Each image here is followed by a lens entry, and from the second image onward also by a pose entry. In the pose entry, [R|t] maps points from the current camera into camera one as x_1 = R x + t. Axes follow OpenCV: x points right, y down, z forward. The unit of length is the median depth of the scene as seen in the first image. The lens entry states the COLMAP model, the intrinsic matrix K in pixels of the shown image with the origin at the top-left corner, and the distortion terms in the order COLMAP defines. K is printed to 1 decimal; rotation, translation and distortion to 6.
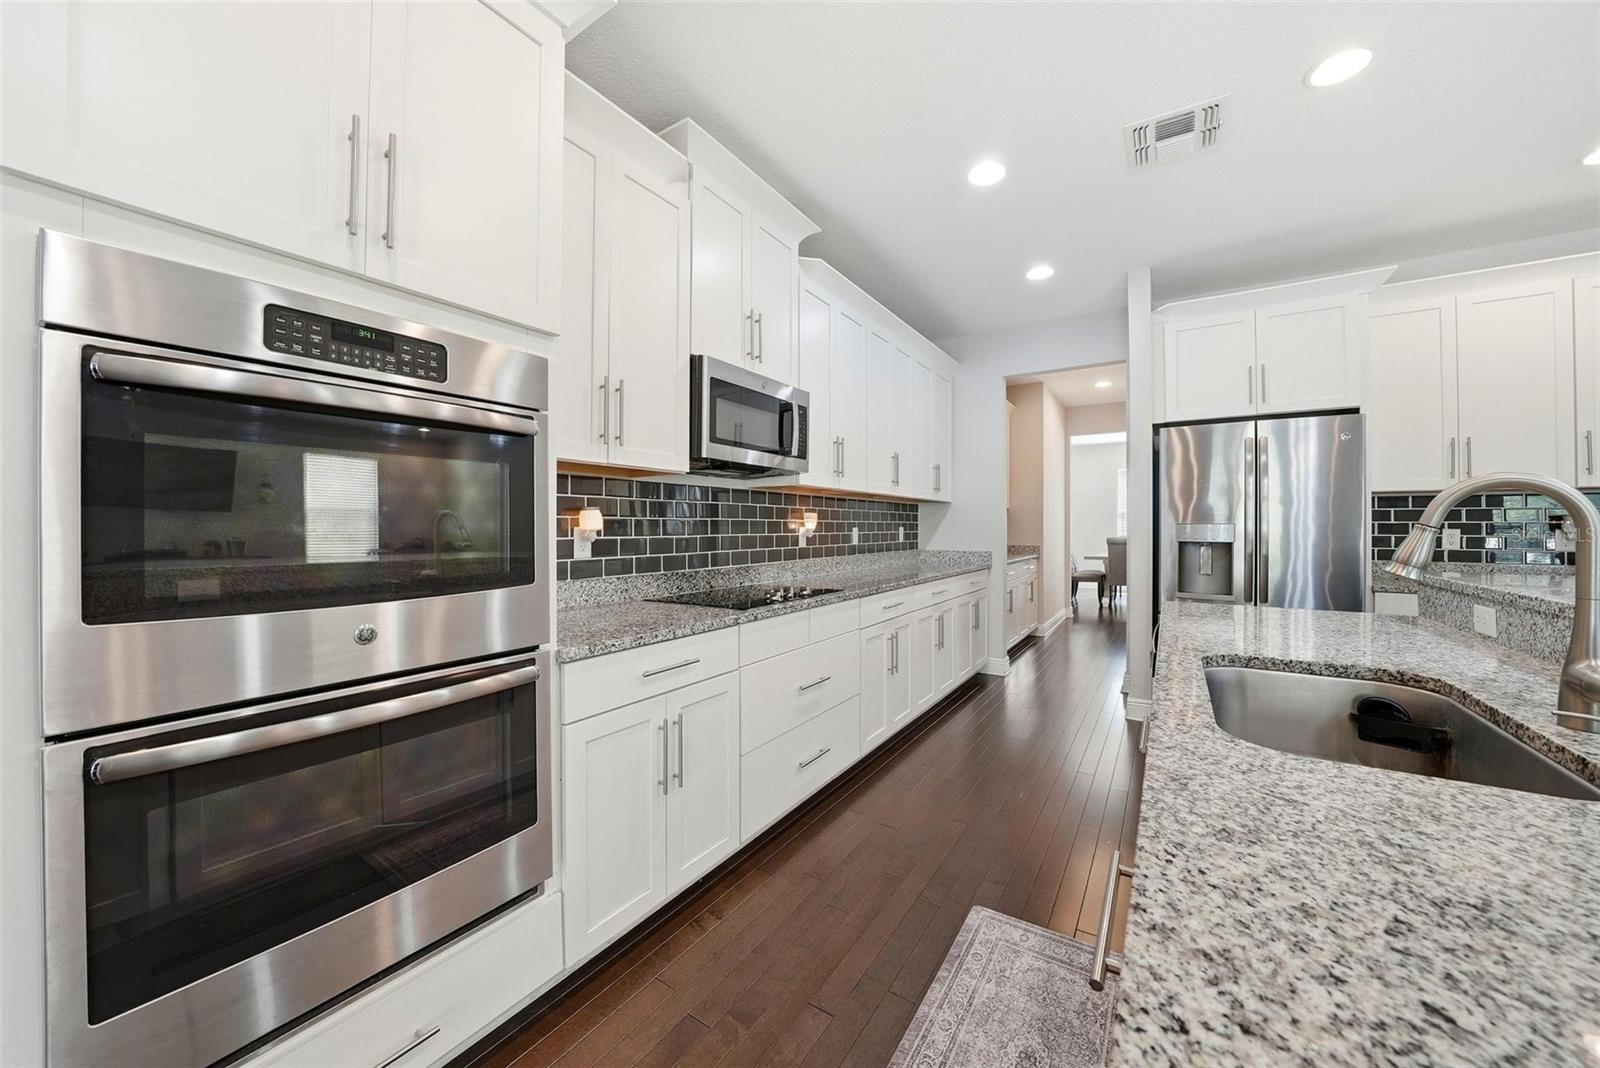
lens RADIAL K [[571.4, 0, 804.3], [0, 571.4, 527.0], [0, 0, 1]] dist [-0.020881, 0.000221]
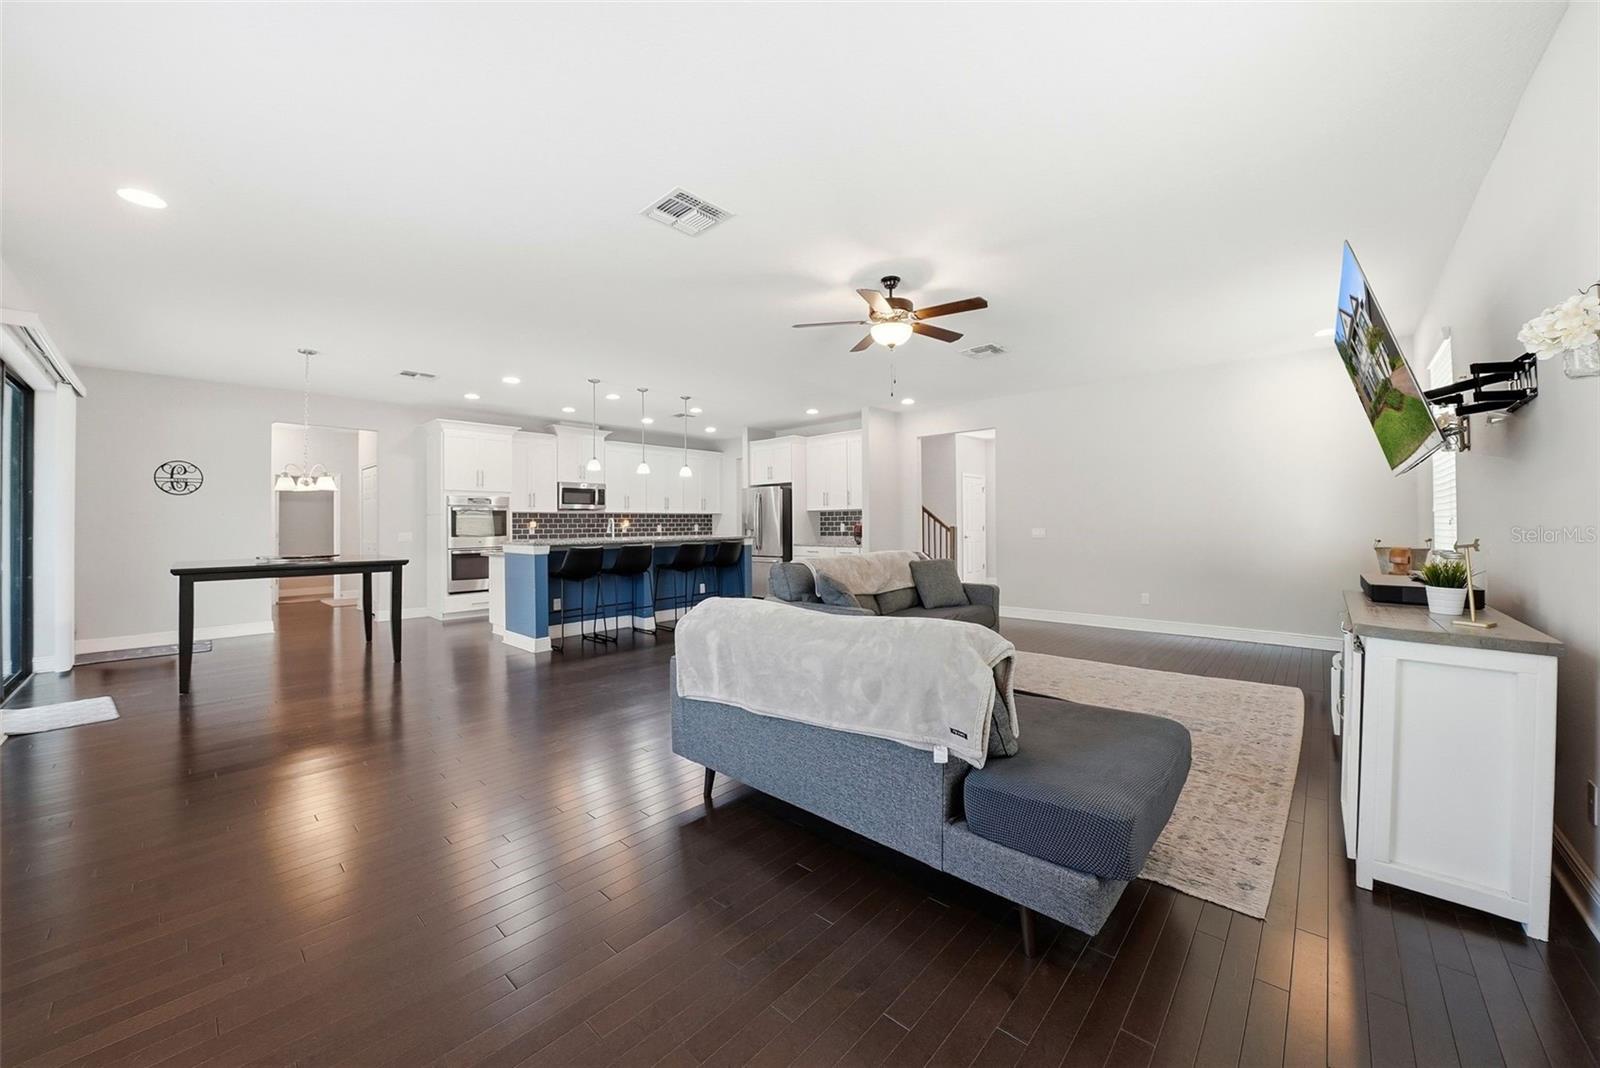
lens RADIAL K [[571.4, 0, 804.3], [0, 571.4, 527.0], [0, 0, 1]] dist [-0.020881, 0.000221]
pose [[0.984387, -0.003609, -0.175978, 1.844658], [0.004842, 0.999967, 0.006581, -0.008772], [0.175949, -0.007330, 0.984372, -2.181610]]
